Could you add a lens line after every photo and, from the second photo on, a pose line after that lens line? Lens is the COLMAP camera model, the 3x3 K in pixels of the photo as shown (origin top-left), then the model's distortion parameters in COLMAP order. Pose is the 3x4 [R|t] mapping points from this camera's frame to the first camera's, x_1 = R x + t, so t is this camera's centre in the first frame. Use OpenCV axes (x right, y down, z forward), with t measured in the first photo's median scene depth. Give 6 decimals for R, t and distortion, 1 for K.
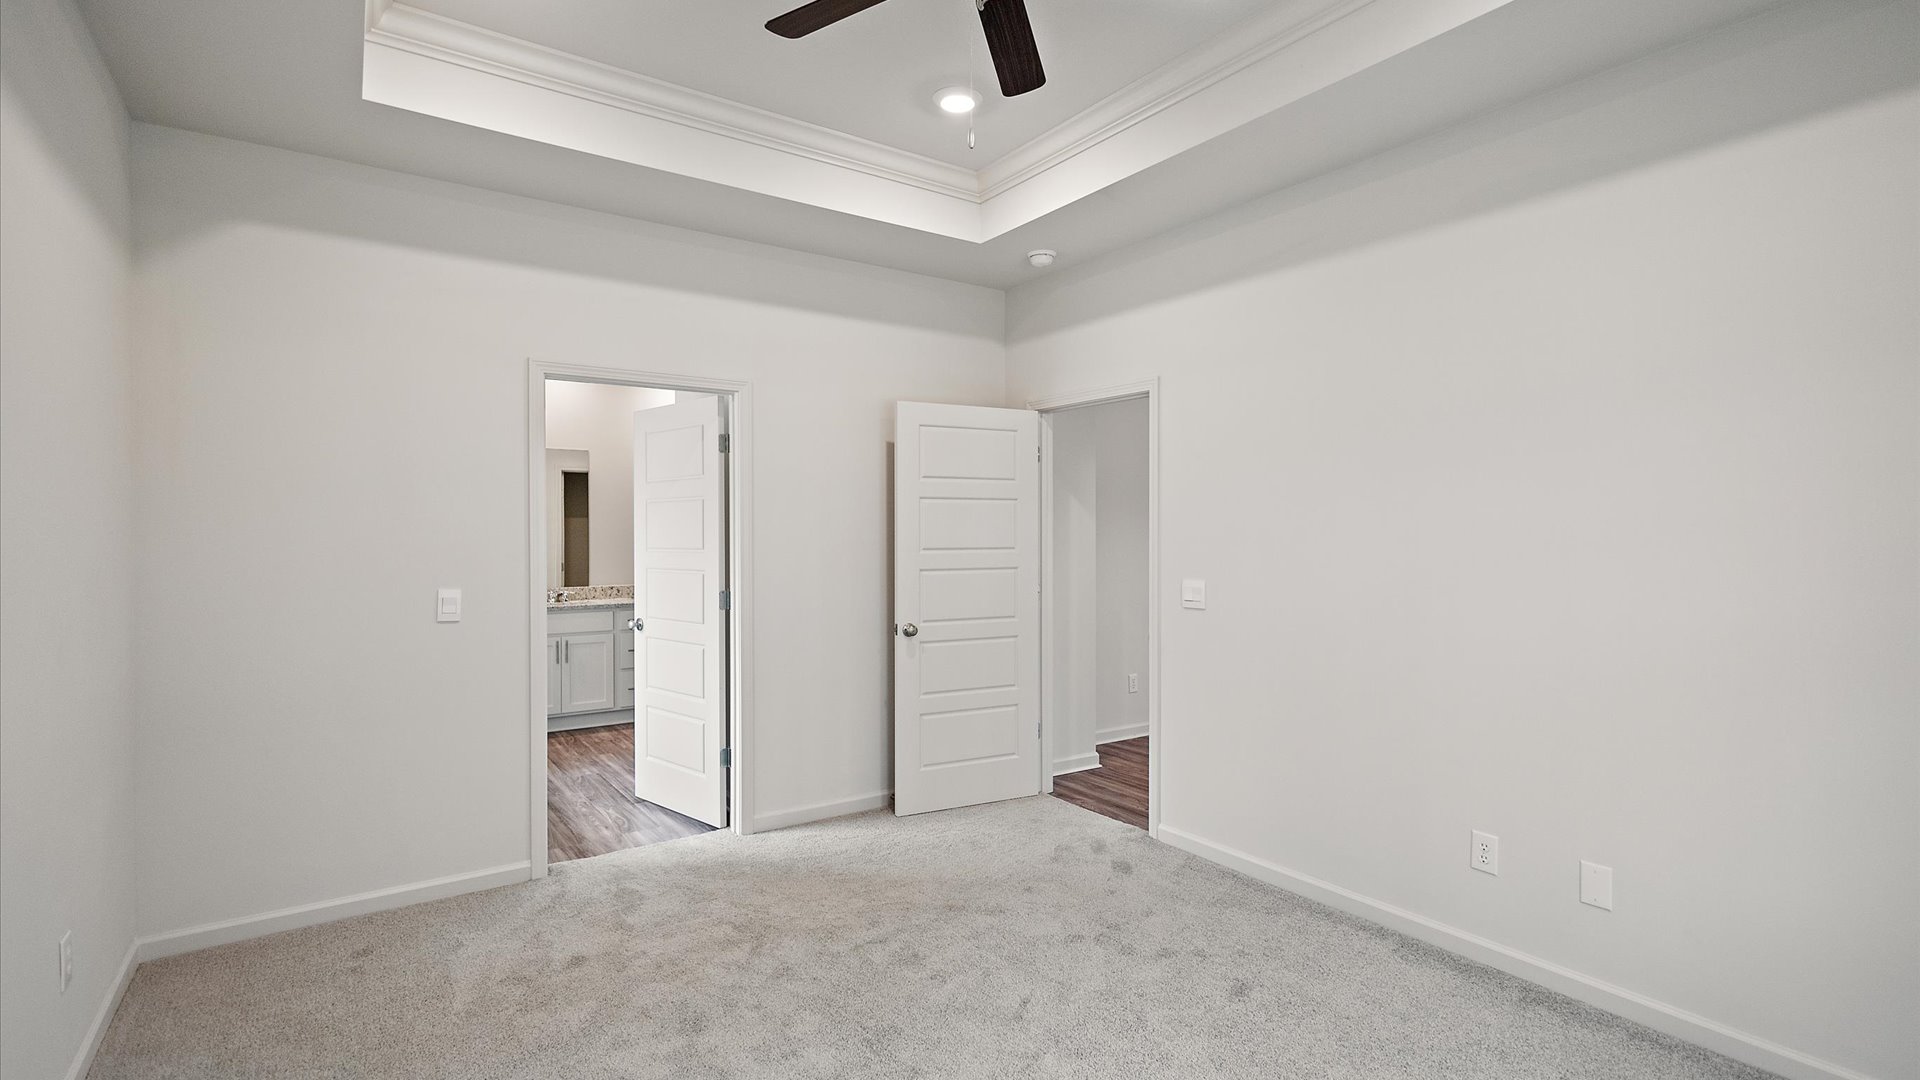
lens RADIAL K [[896.6, 0, 950.4], [0, 896.6, 551.7], [0, 0, 1]] dist [0.020764, -0.001154]
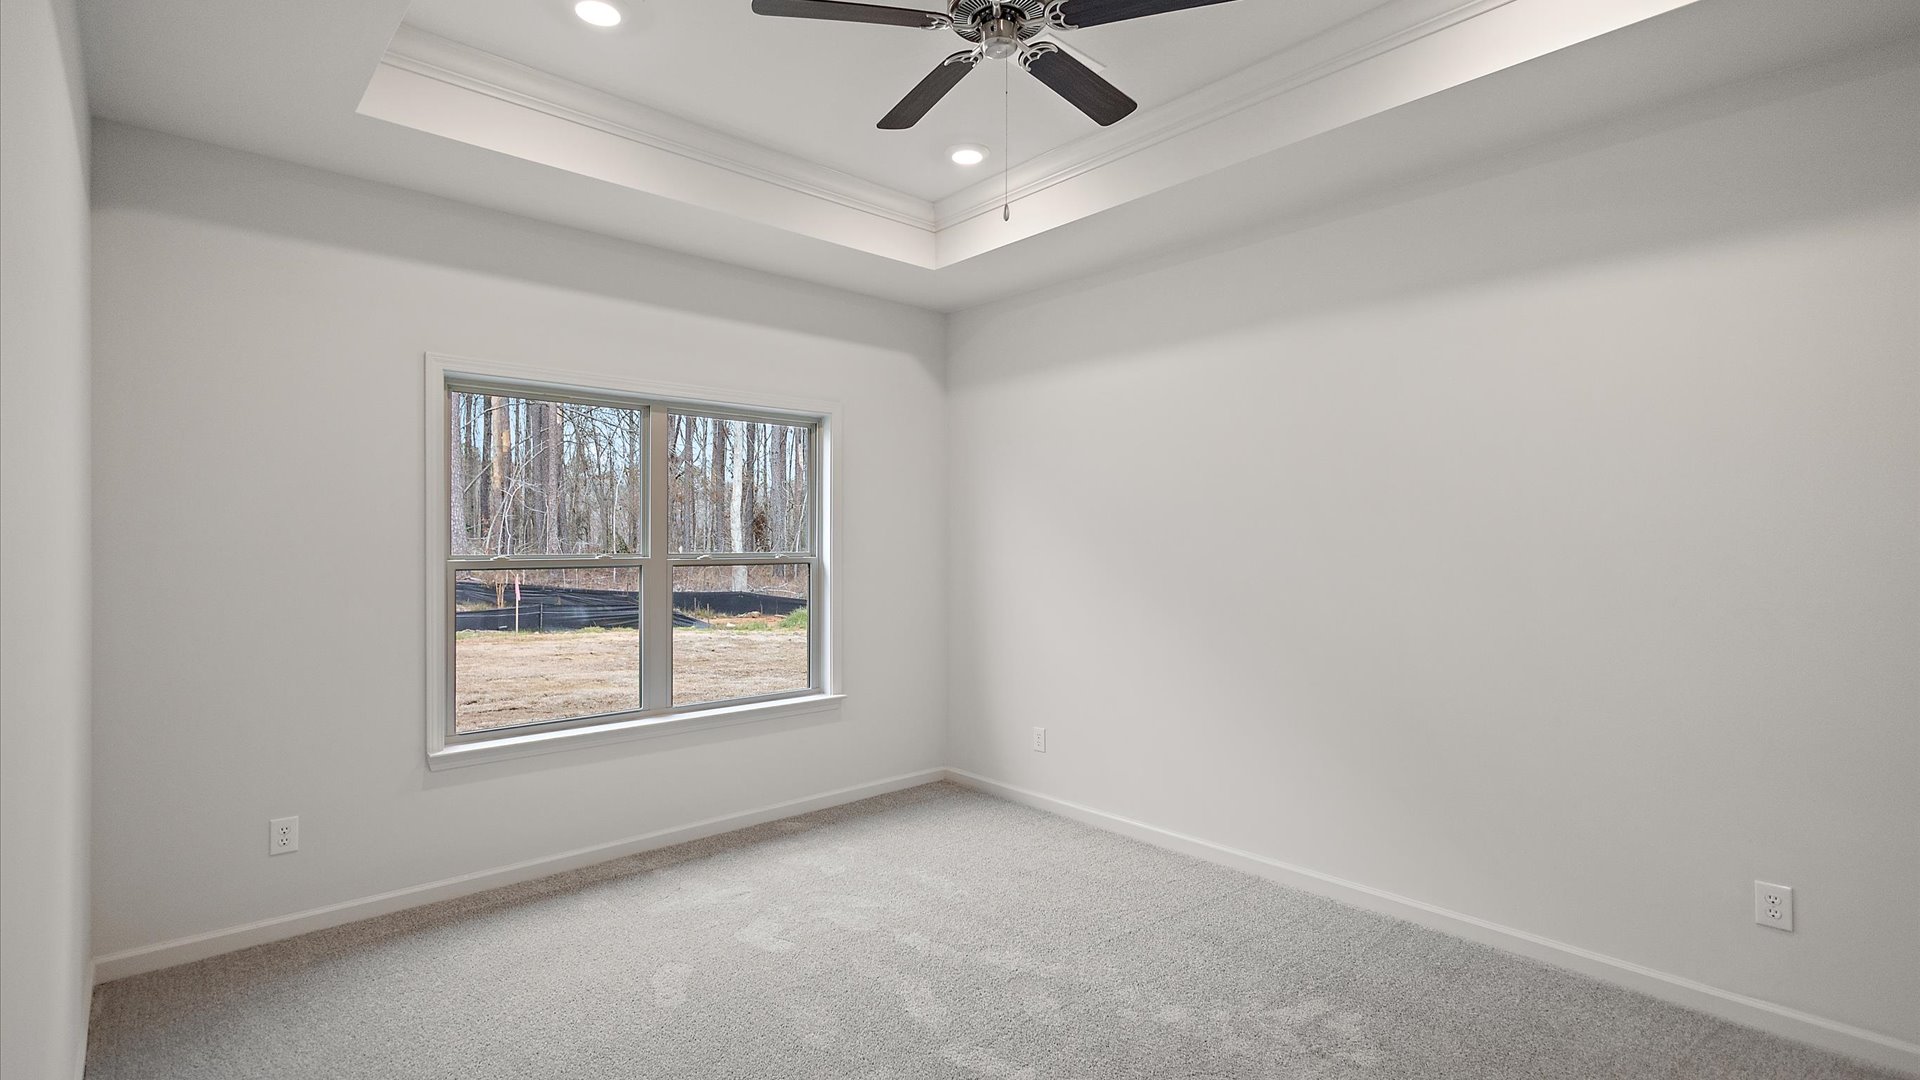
lens RADIAL K [[890.1, 0, 961.1], [0, 890.1, 544.4], [0, 0, 1]] dist [0.013591, -0.002907]
pose [[0.991724, 0.003314, 0.128345, -0.082891], [-0.000994, 0.999835, -0.018133, 0.001048], [-0.128384, 0.017855, 0.991564, -0.056696]]
